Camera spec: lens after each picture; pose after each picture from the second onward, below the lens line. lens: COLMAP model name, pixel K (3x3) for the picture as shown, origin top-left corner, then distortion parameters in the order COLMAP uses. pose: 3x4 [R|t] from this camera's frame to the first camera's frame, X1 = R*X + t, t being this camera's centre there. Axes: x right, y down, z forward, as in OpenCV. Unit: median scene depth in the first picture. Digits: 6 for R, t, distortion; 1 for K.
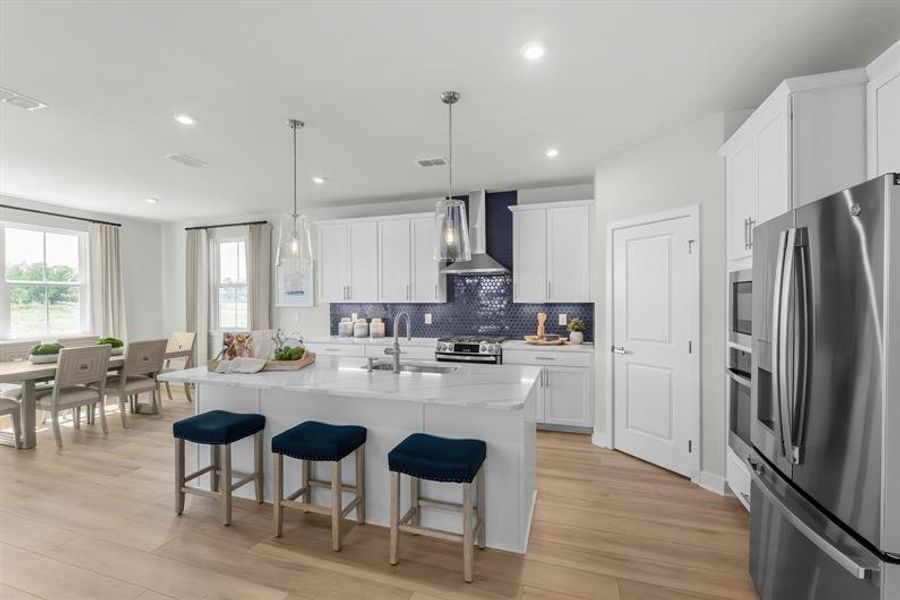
lens RADIAL K [[399.4, 0, 449.9], [0, 399.4, 301.1], [0, 0, 1]] dist [0.001954, -0.000830]
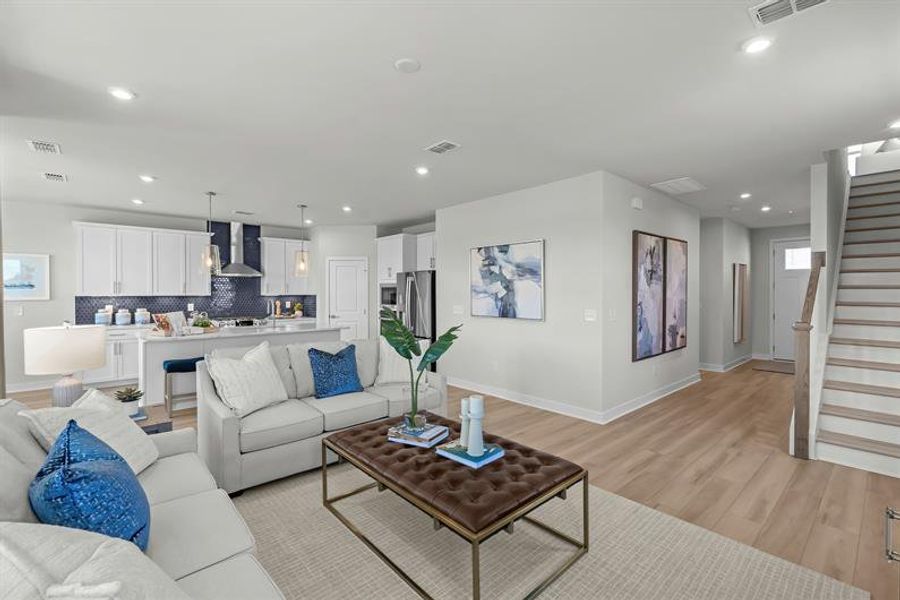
lens RADIAL K [[399.4, 0, 451.2], [0, 399.4, 293.6], [0, 0, 1]] dist [0.001954, -0.000830]
pose [[0.490083, 0.000654, 0.871676, -0.924448], [0.000674, 0.999999, -0.001129, -0.000286], [-0.871676, 0.001141, 0.490082, -0.504707]]
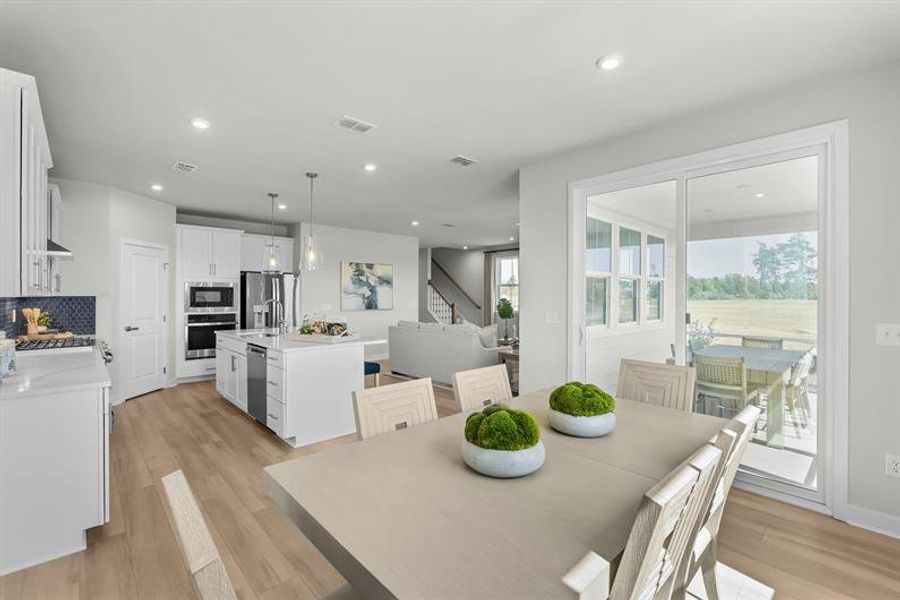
lens RADIAL K [[399.4, 0, 452.8], [0, 399.4, 297.6], [0, 0, 1]] dist [0.001954, -0.000830]
pose [[-0.881881, 0.006399, 0.471428, -1.047051], [0.008406, 0.999962, 0.002152, 0.013032], [-0.471397, 0.005861, -0.881902, 1.380548]]
